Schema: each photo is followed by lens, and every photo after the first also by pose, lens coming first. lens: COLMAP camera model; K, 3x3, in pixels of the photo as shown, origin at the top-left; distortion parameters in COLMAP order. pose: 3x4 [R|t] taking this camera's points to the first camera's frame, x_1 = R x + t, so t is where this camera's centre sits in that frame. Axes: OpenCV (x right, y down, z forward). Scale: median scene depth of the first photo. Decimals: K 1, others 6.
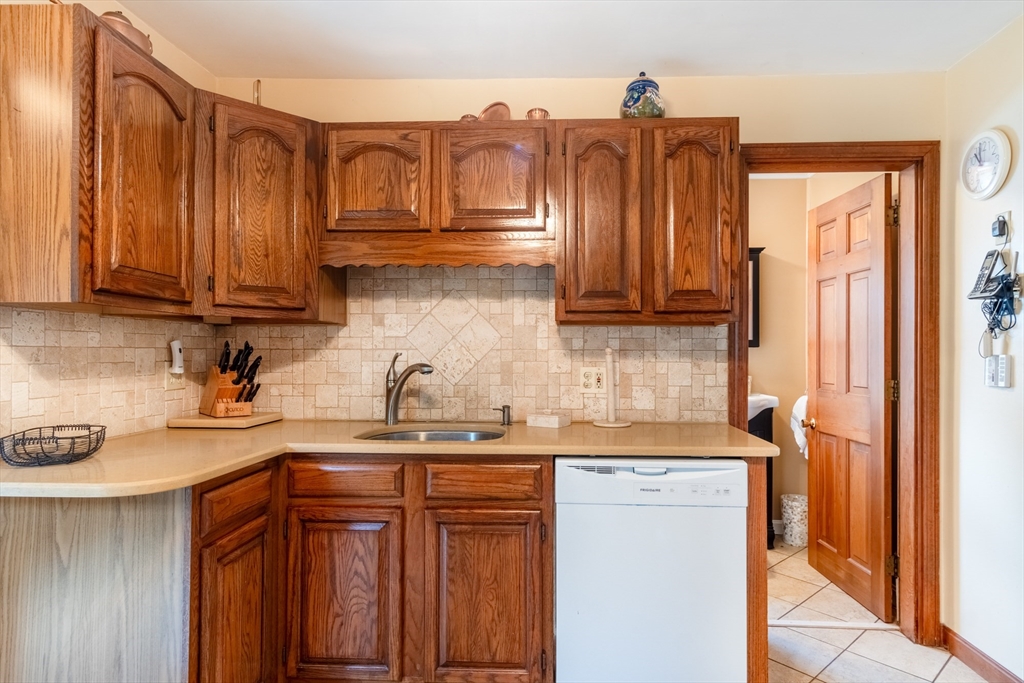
lens RADIAL K [[562.1, 0, 510.8], [0, 562.1, 350.5], [0, 0, 1]] dist [0.004226, 0.005265]
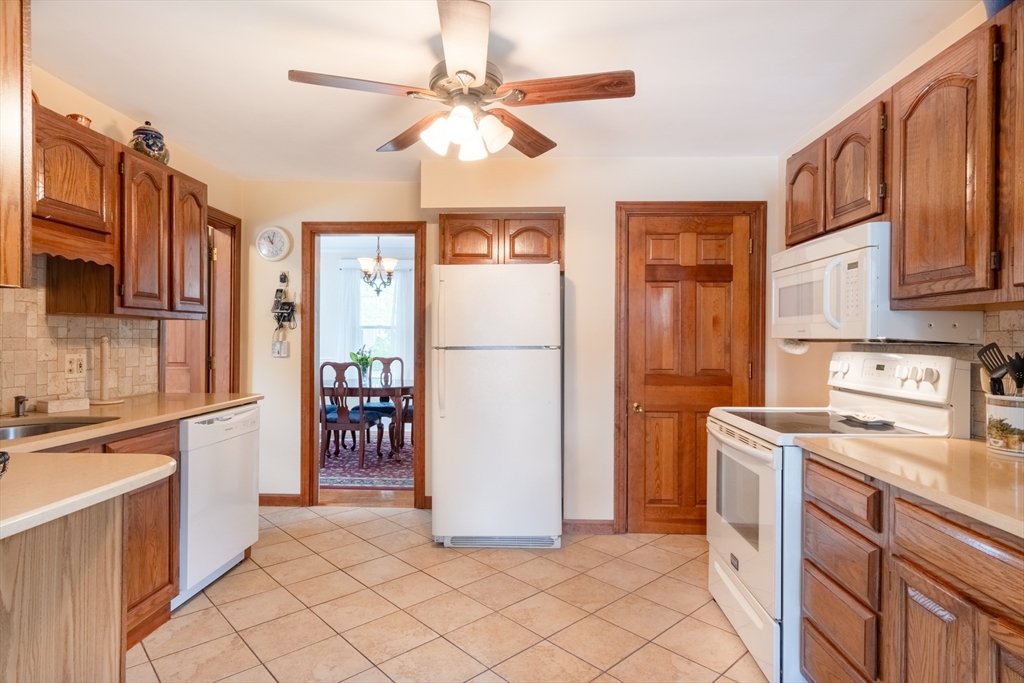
lens RADIAL K [[562.1, 0, 511.2], [0, 562.1, 341.1], [0, 0, 1]] dist [0.004226, 0.005265]
pose [[-0.017458, -0.007622, 0.999819, -0.977873], [-0.011531, 0.999906, 0.007421, -0.013418], [-0.999781, -0.011400, -0.017544, 0.176858]]
